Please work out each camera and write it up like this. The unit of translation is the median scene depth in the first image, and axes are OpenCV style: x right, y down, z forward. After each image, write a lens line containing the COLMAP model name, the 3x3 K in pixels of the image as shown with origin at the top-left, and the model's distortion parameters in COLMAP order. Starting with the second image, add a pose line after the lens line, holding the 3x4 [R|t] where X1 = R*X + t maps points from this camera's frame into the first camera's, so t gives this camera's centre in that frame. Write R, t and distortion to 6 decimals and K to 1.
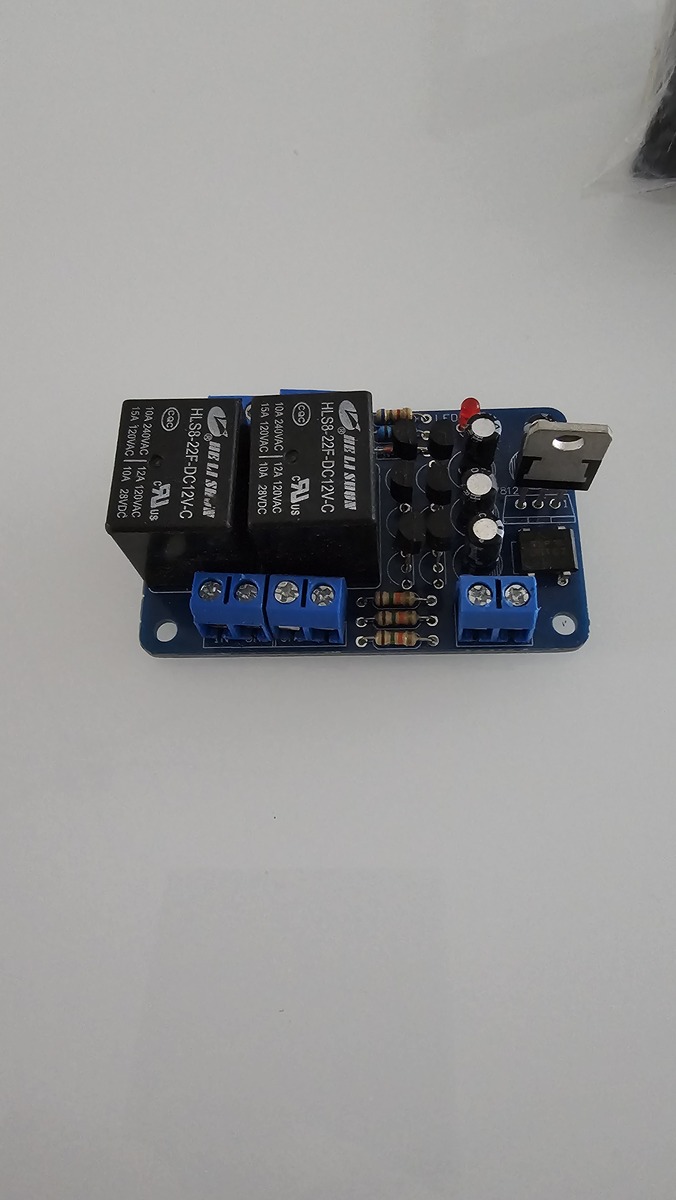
lens RADIAL K [[866.4, 0, 344.4], [0, 866.4, 602.0], [0, 0, 1]] dist [-0.037929, 0.000132]
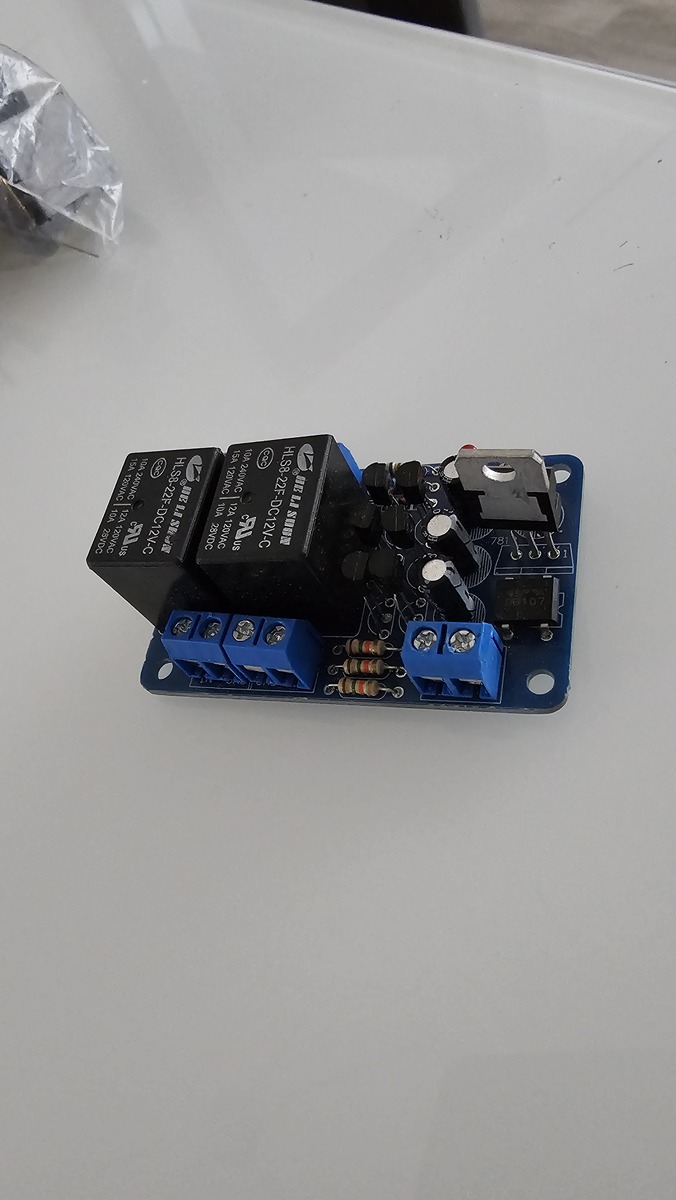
lens RADIAL K [[866.4, 0, 339.8], [0, 866.4, 599.4], [0, 0, 1]] dist [-0.037929, 0.000132]
pose [[0.926894, 0.020833, -0.374746, 0.423840], [-0.077306, 0.987646, -0.136303, 0.083311], [0.367277, 0.155308, 0.917054, 0.109167]]
